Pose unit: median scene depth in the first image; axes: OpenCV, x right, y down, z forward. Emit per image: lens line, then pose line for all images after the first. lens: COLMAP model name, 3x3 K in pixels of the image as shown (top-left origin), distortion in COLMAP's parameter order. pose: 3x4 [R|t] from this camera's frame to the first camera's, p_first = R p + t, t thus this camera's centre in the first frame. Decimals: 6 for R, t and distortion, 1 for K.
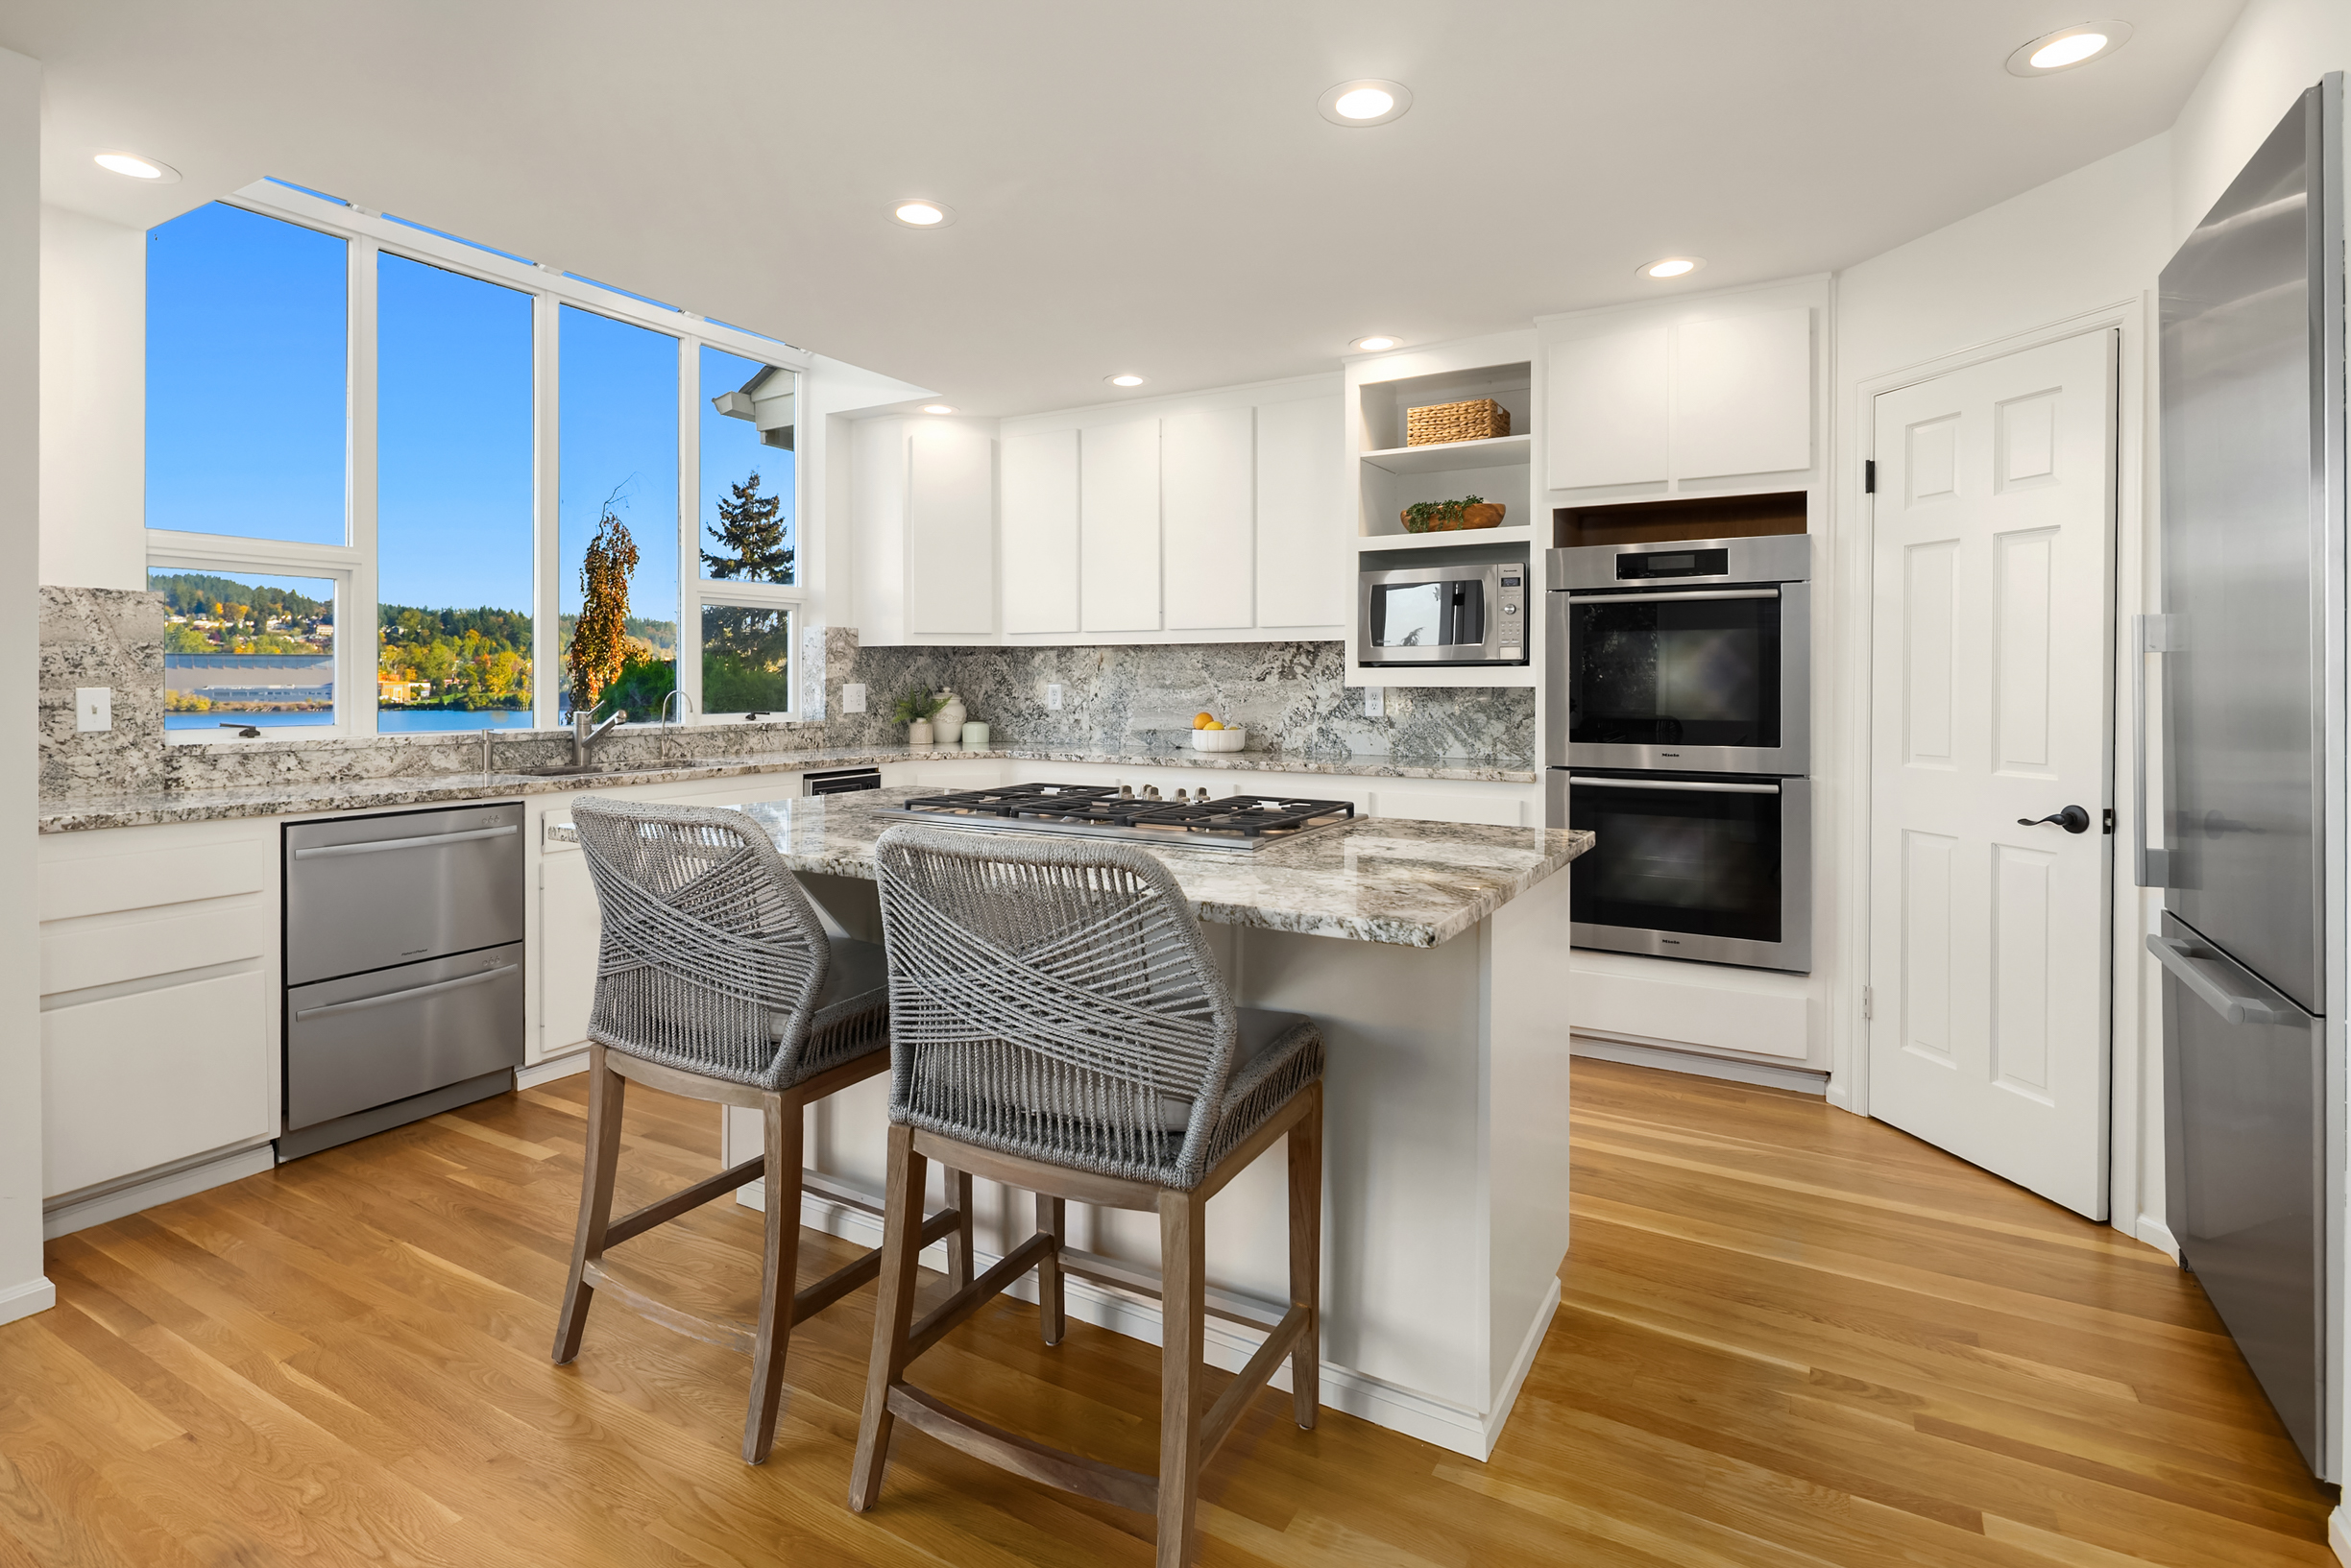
lens RADIAL K [[1142.9, 0, 1167.6], [0, 1142.9, 675.4], [0, 0, 1]] dist [0.000580, 0.000004]
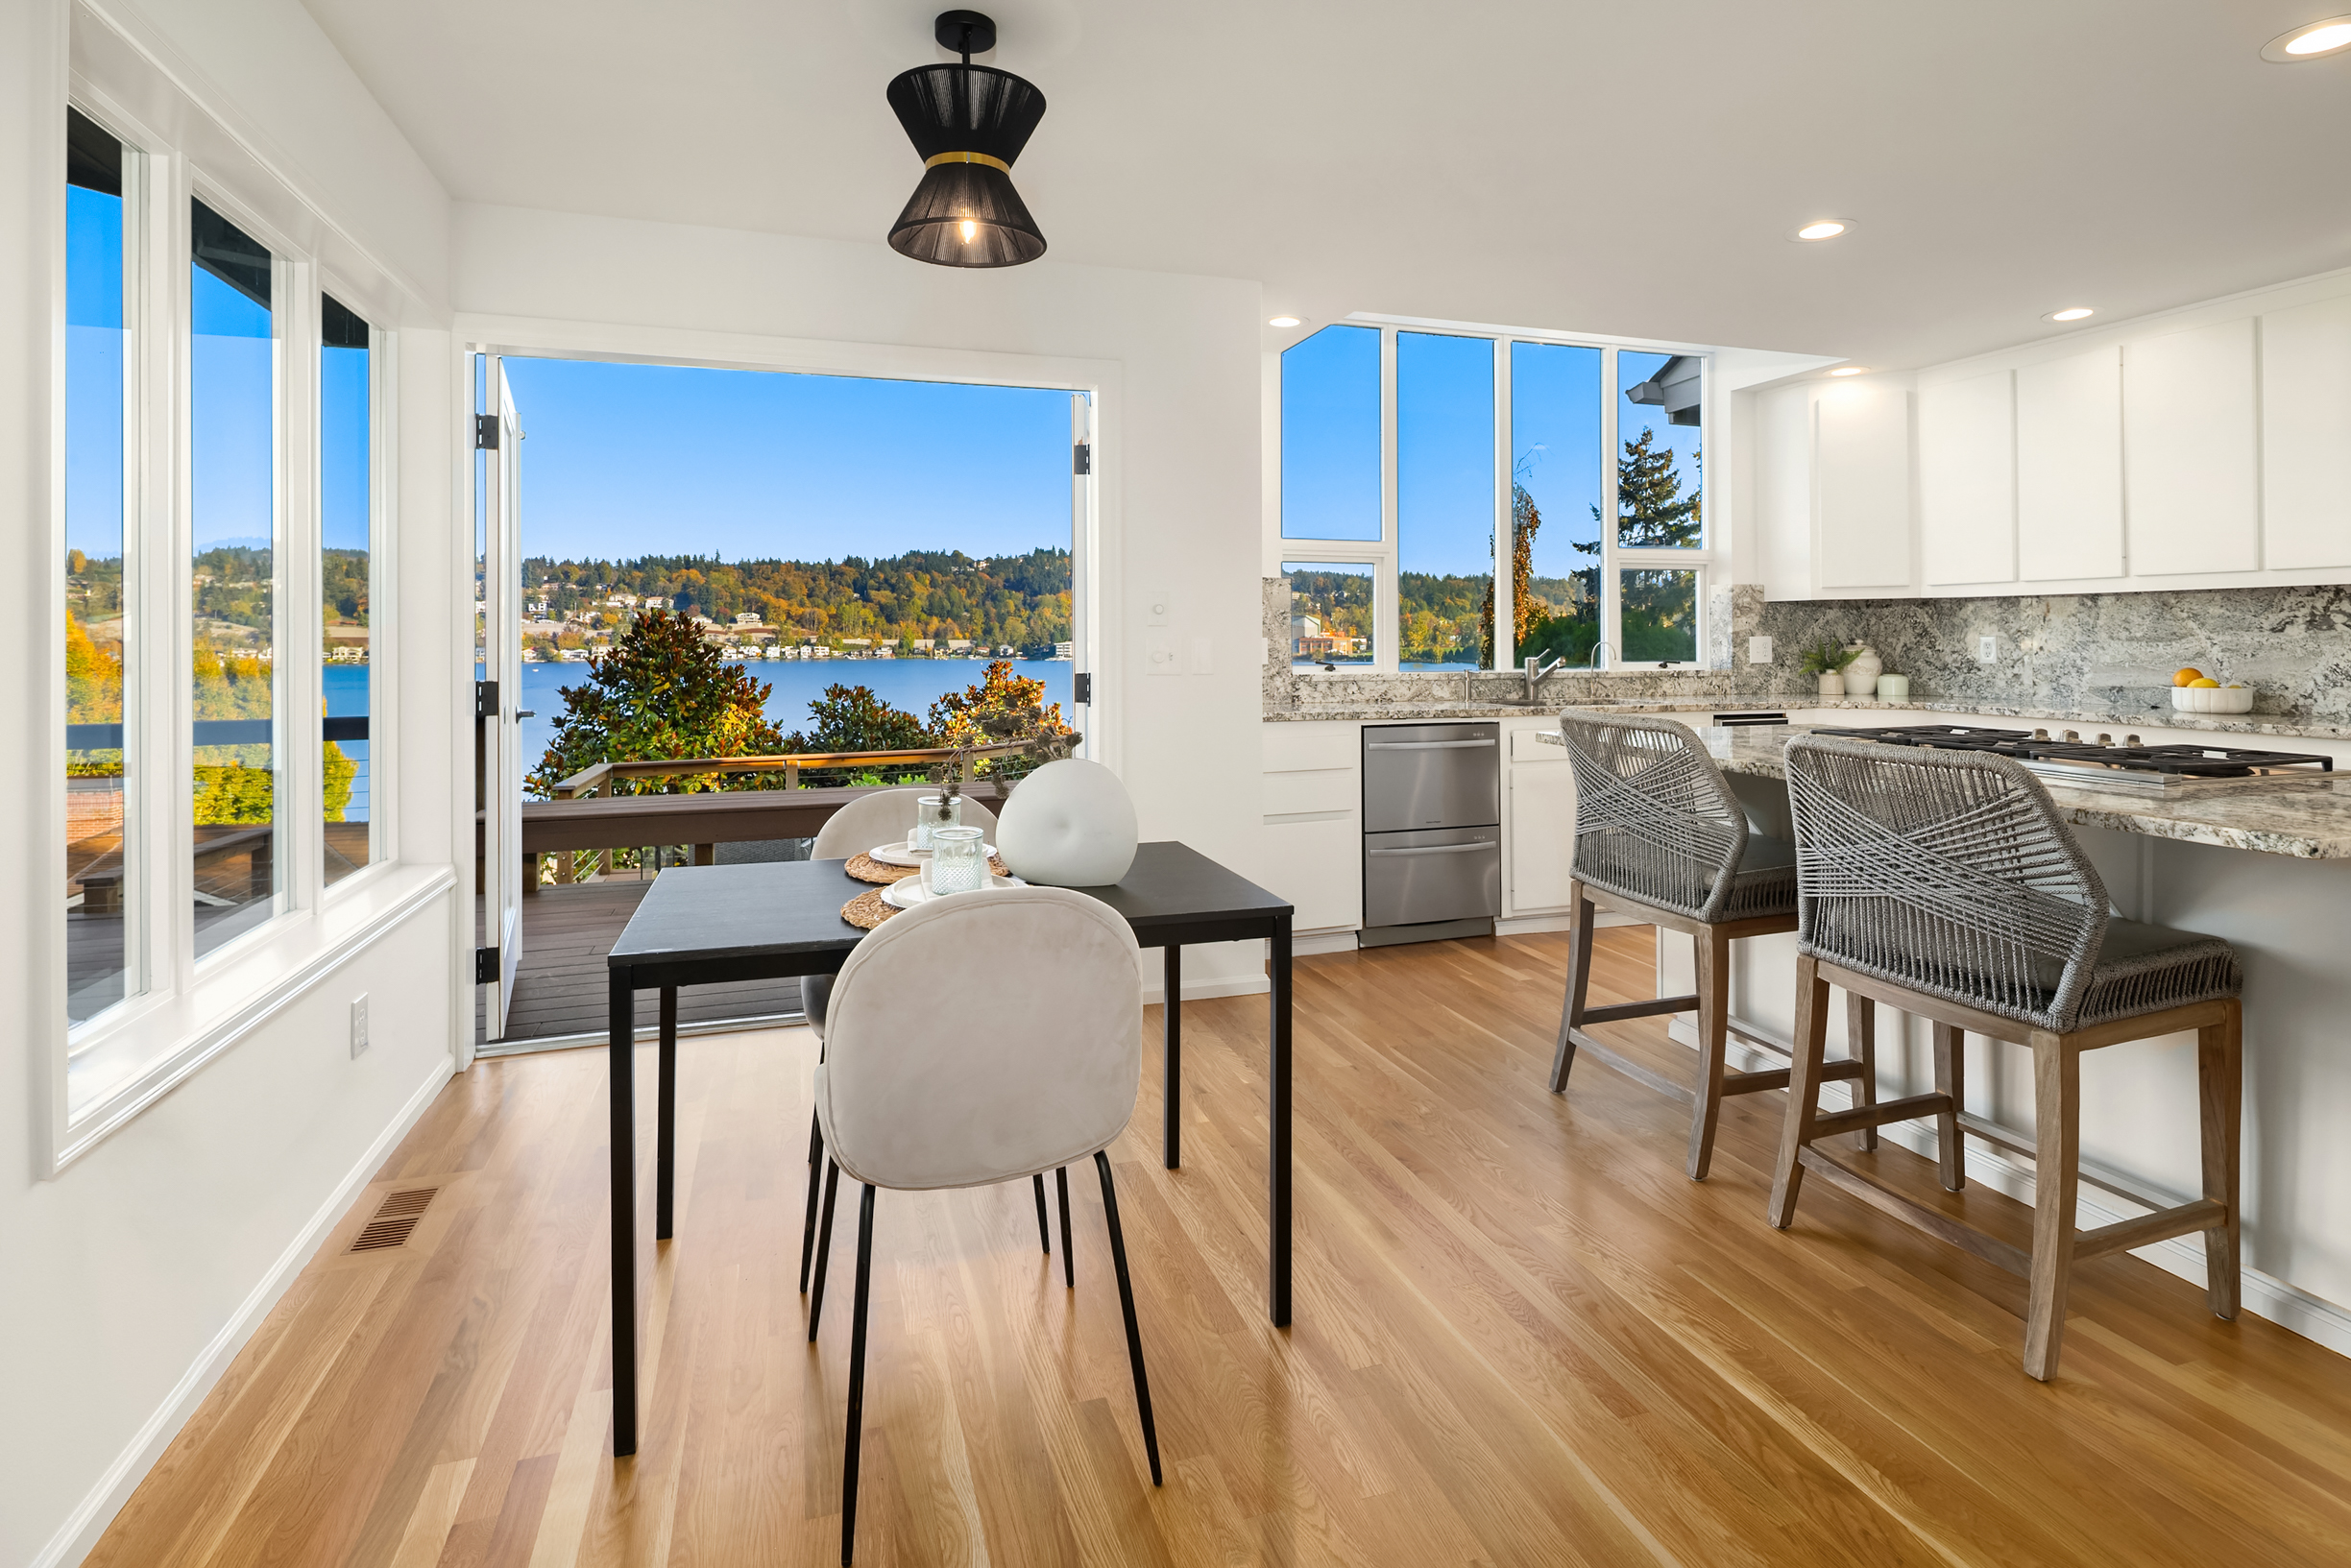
lens RADIAL K [[1150.8, 0, 1180.9], [0, 1150.8, 628.3], [0, 0, 1]] dist [0.003162, -0.001078]
pose [[0.745036, -0.005813, -0.666999, 0.046808], [0.004287, 0.999983, -0.003927, 0.001785], [0.667011, 0.000066, 0.745048, -0.189057]]
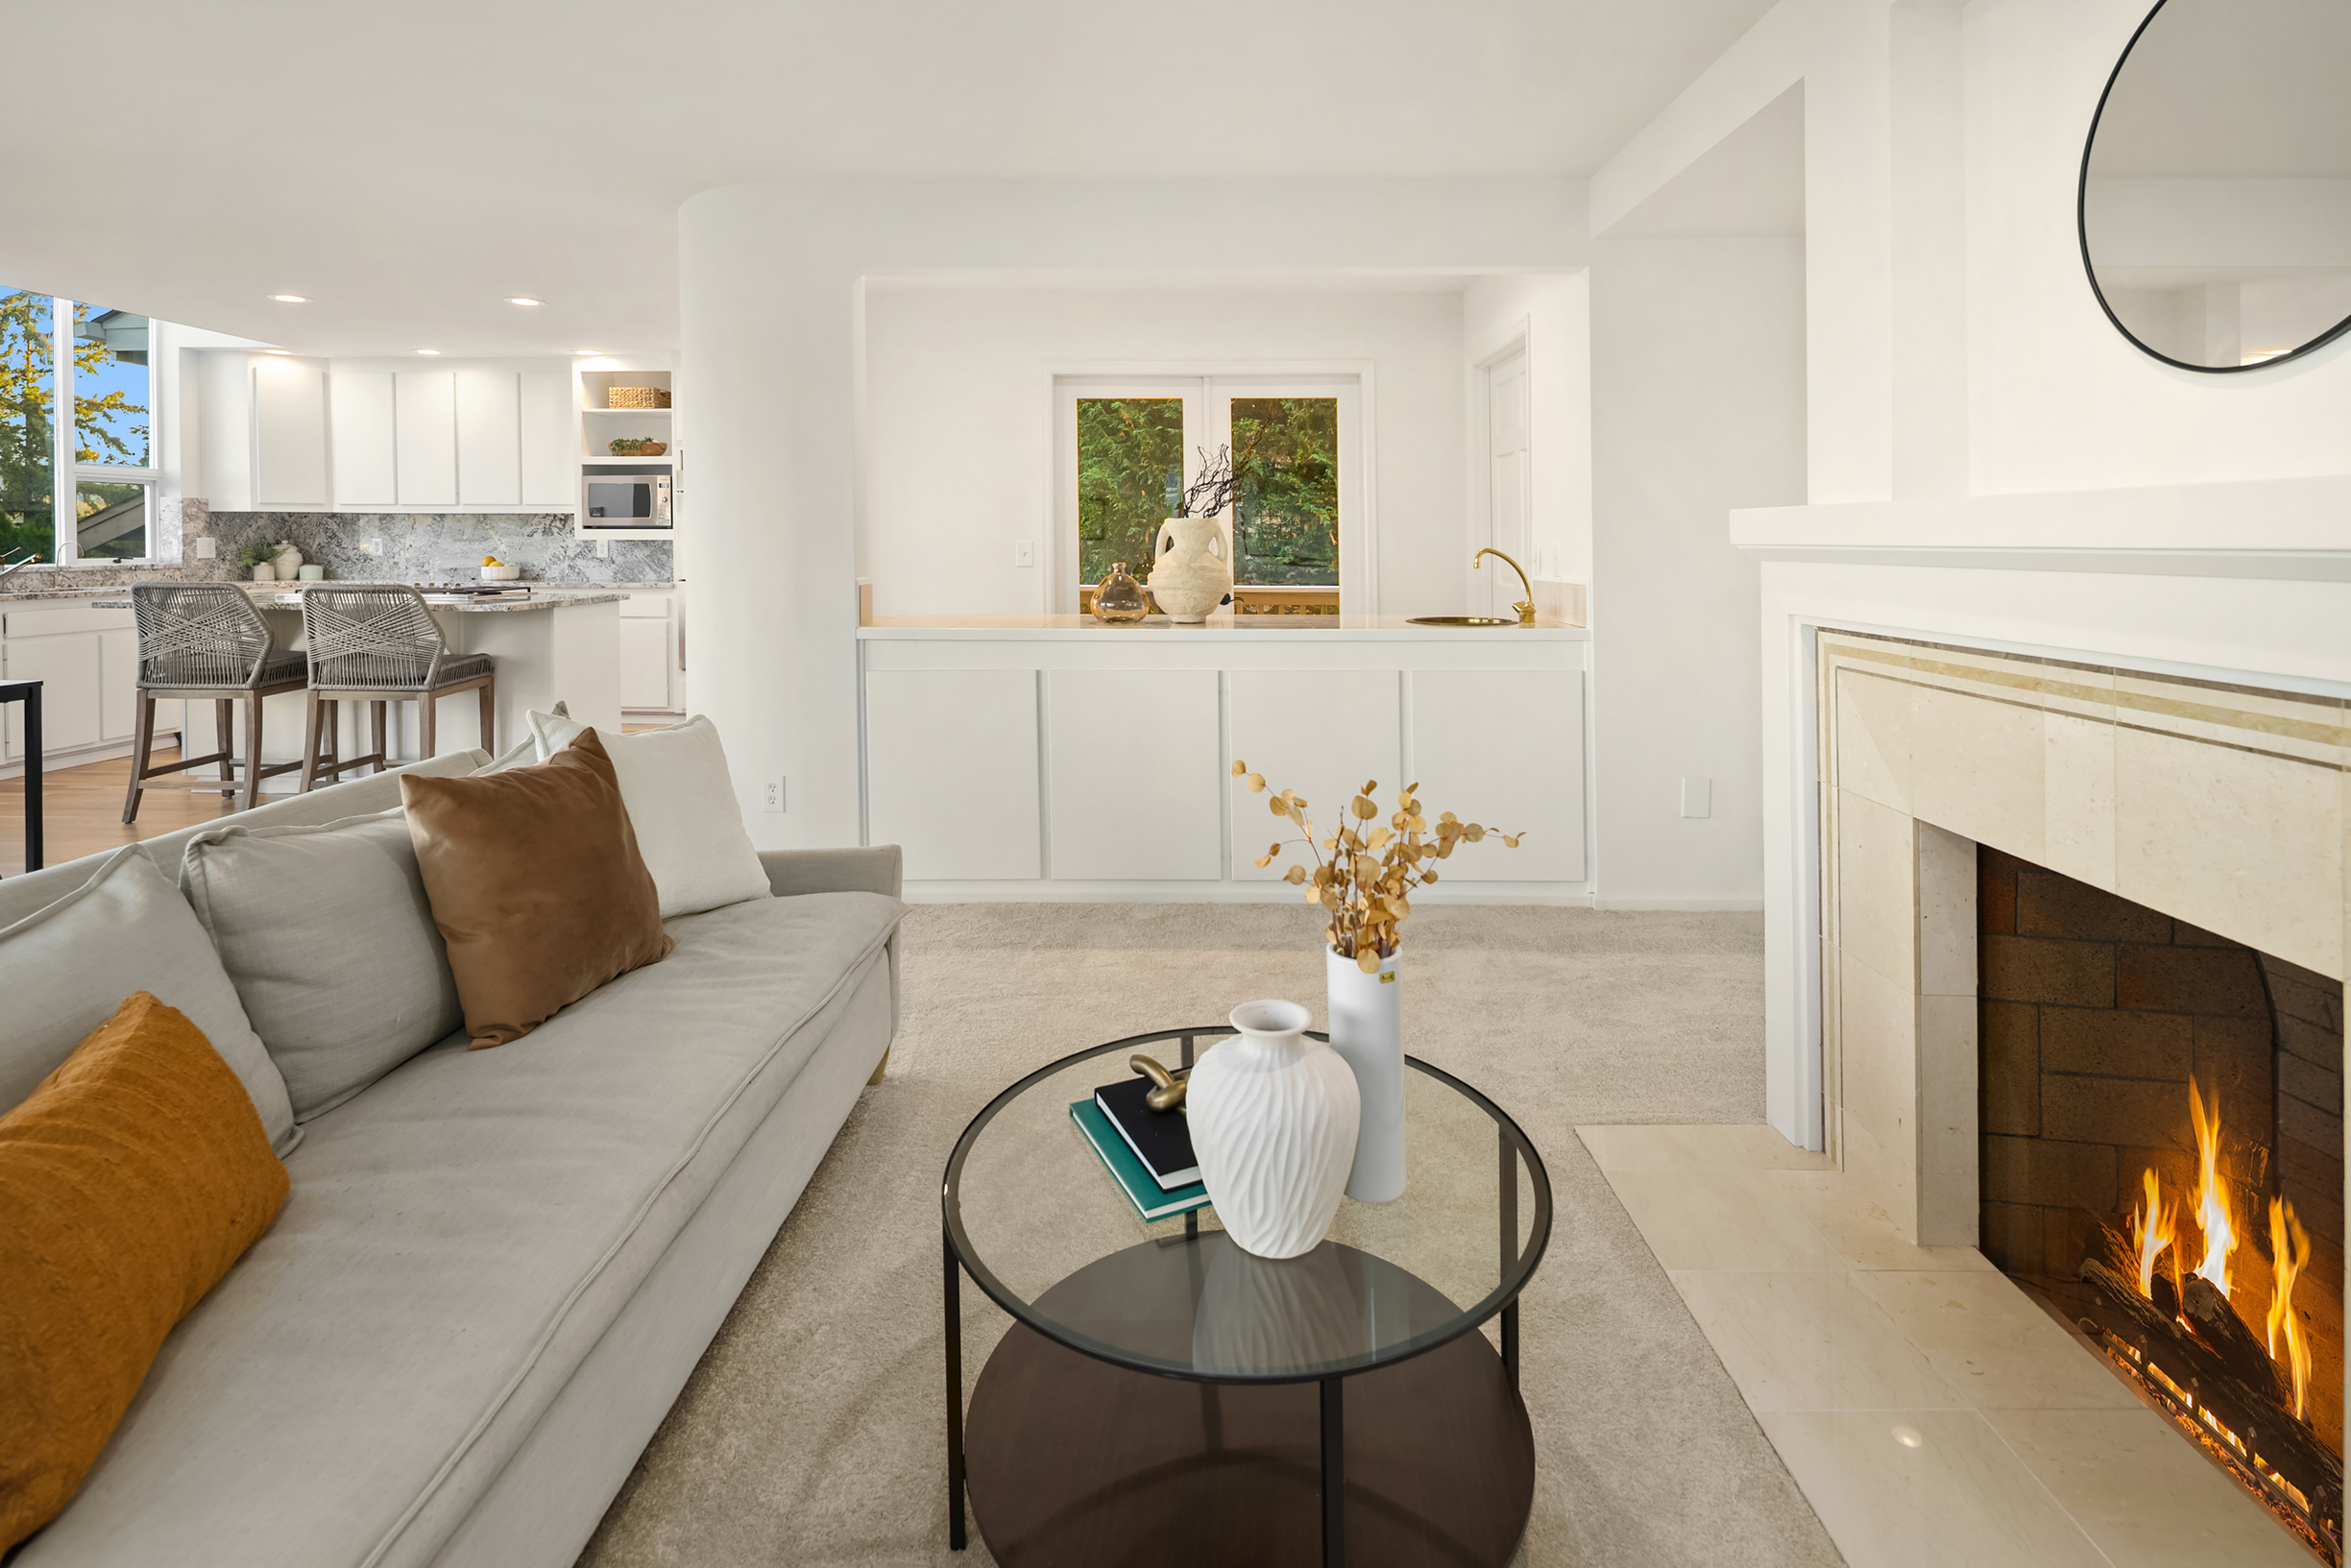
lens RADIAL K [[1163.5, 0, 1183.0], [0, 1163.5, 584.4], [0, 0, 1]] dist [0.001725, 0.000741]
pose [[0.868840, -0.016131, 0.494830, 0.069089], [-0.004394, 0.999178, 0.040287, 0.001744], [-0.495074, -0.037177, 0.868055, -0.939194]]
